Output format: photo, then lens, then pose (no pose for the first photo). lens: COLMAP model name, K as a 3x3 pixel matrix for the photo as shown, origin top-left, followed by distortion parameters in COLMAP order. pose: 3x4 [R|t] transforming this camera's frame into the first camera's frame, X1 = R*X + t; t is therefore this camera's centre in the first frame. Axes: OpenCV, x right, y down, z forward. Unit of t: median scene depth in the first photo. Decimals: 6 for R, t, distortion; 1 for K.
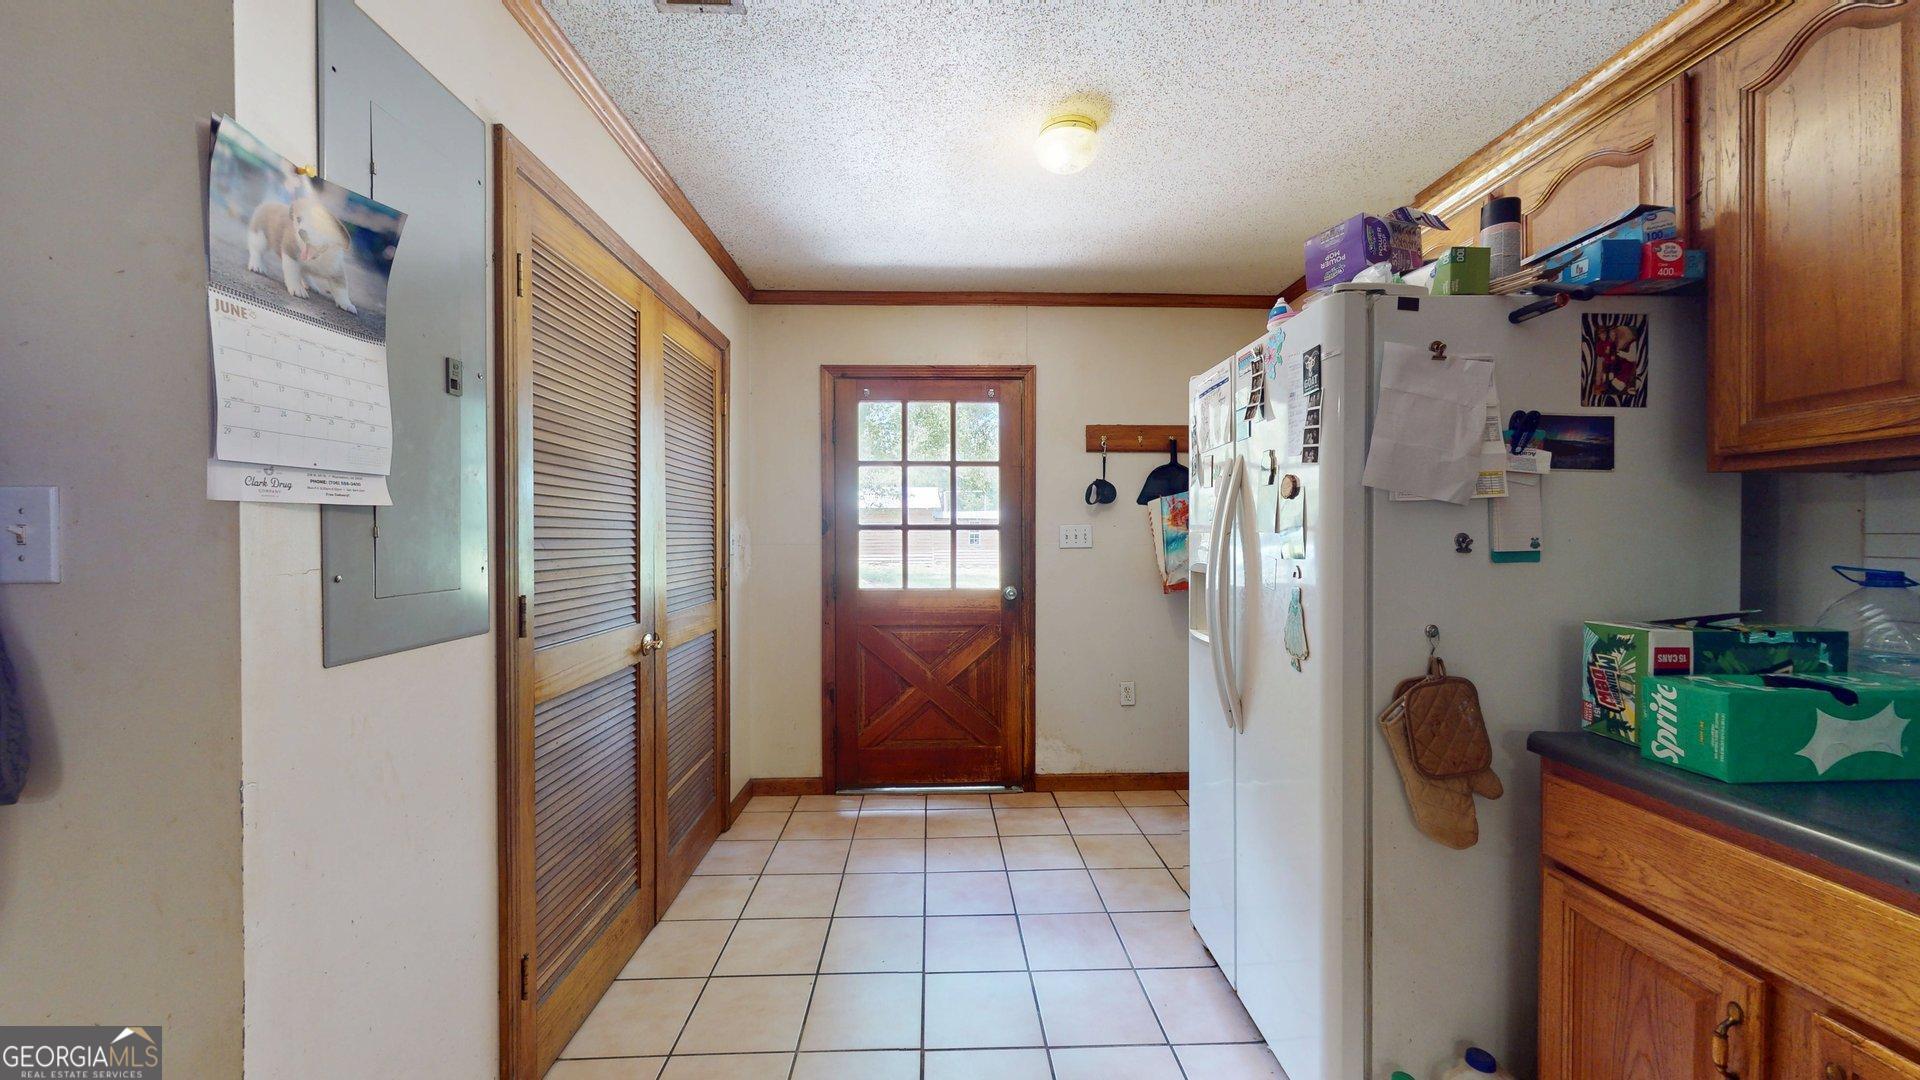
lens RADIAL K [[705.4, 0, 961.8], [0, 705.4, 540.2], [0, 0, 1]] dist [-0.001140, 0.000005]
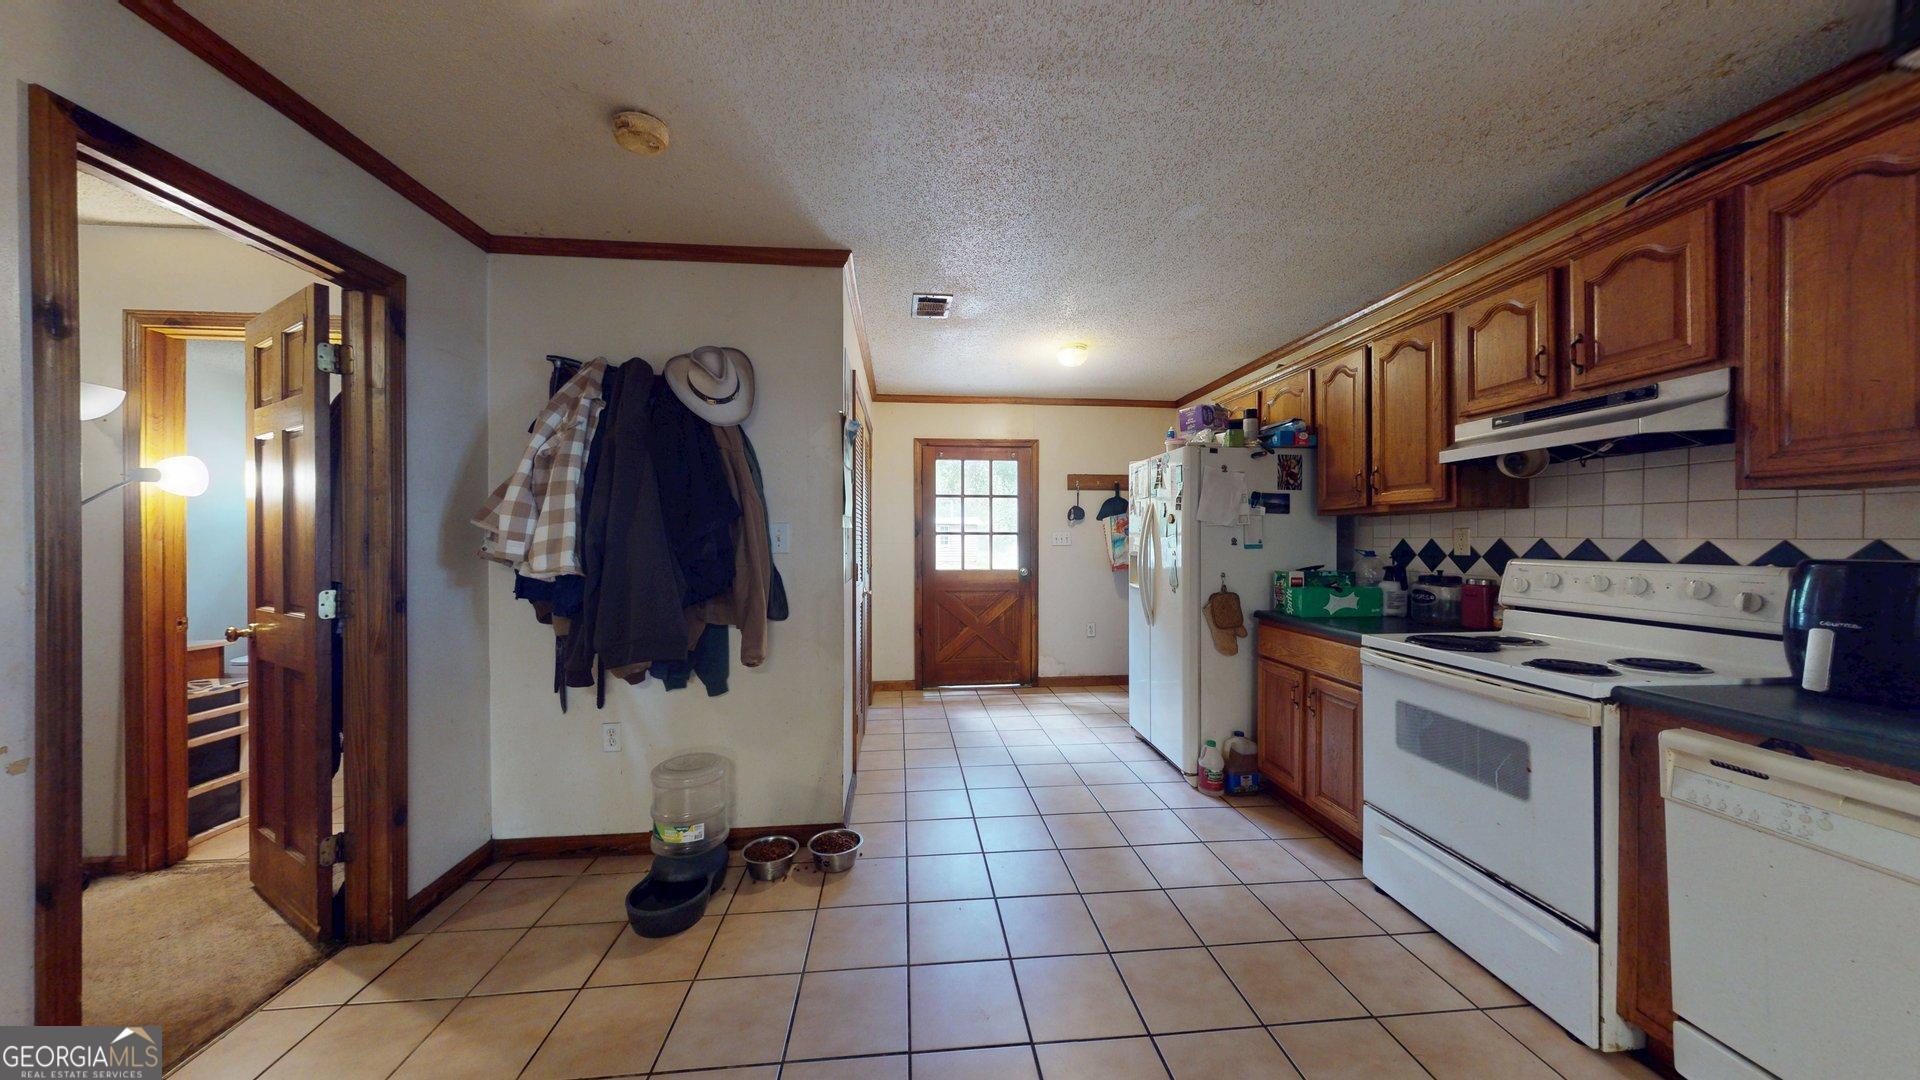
lens RADIAL K [[609.8, 0, 956.5], [0, 609.8, 539.3], [0, 0, 1]] dist [-0.000339, 0.000083]
pose [[0.998652, 0.000088, 0.051906, -0.324583], [0.000141, 0.999990, -0.004409, 0.004094], [-0.051906, 0.004410, 0.998642, -0.894110]]
